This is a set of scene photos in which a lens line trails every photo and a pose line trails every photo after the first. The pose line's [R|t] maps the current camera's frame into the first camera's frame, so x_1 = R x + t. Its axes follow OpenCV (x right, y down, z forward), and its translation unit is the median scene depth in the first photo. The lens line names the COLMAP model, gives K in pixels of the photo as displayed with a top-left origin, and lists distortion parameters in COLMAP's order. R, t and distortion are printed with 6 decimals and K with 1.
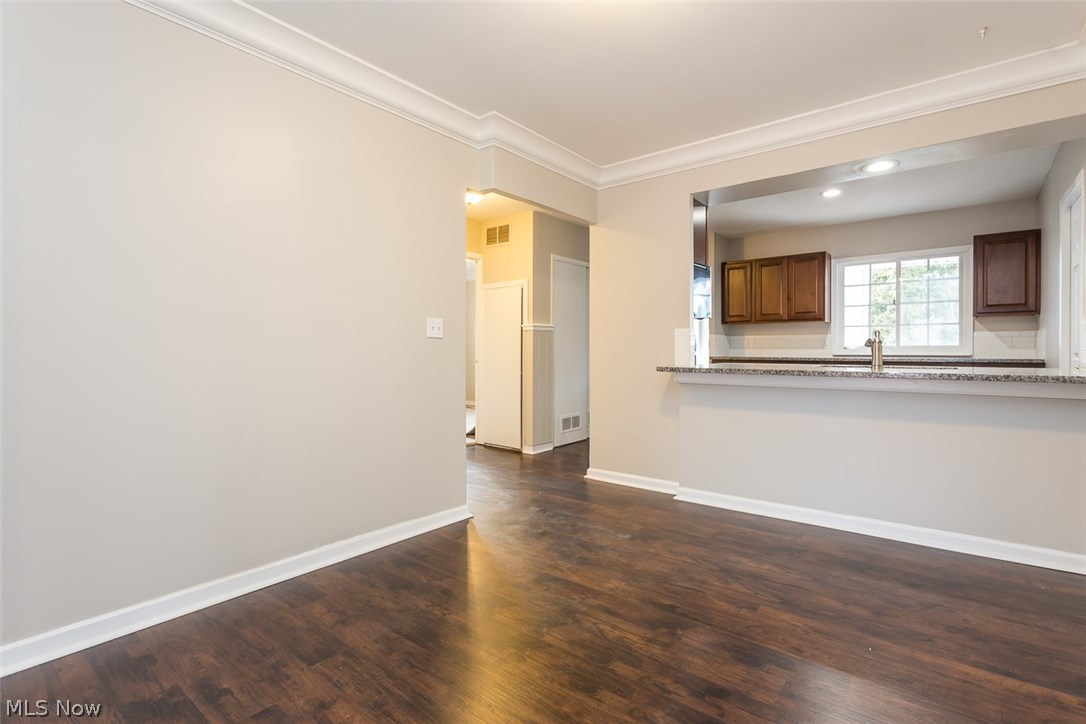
lens RADIAL K [[526.0, 0, 538.4], [0, 526.0, 350.4], [0, 0, 1]] dist [-0.001727, -0.000684]
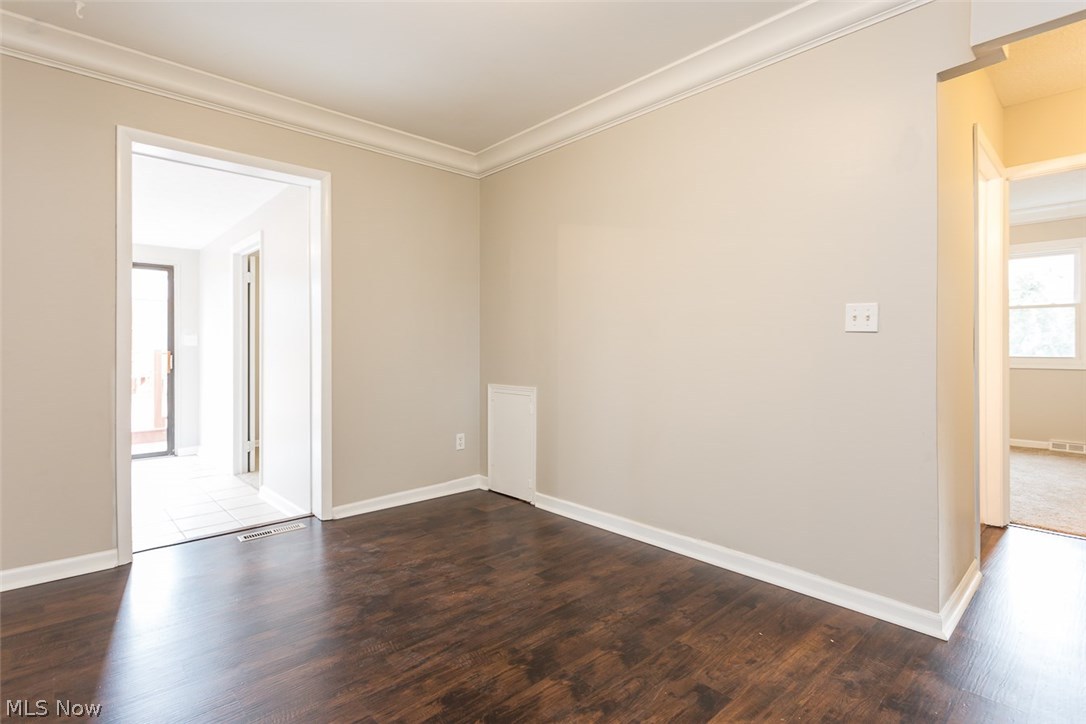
lens RADIAL K [[526.0, 0, 538.4], [0, 526.0, 350.4], [0, 0, 1]] dist [-0.001727, -0.000684]
pose [[-0.149220, -0.001953, -0.988802, 0.696571], [-0.000672, 0.999998, -0.001874, 0.002089], [0.988804, 0.000384, -0.149221, 0.885253]]
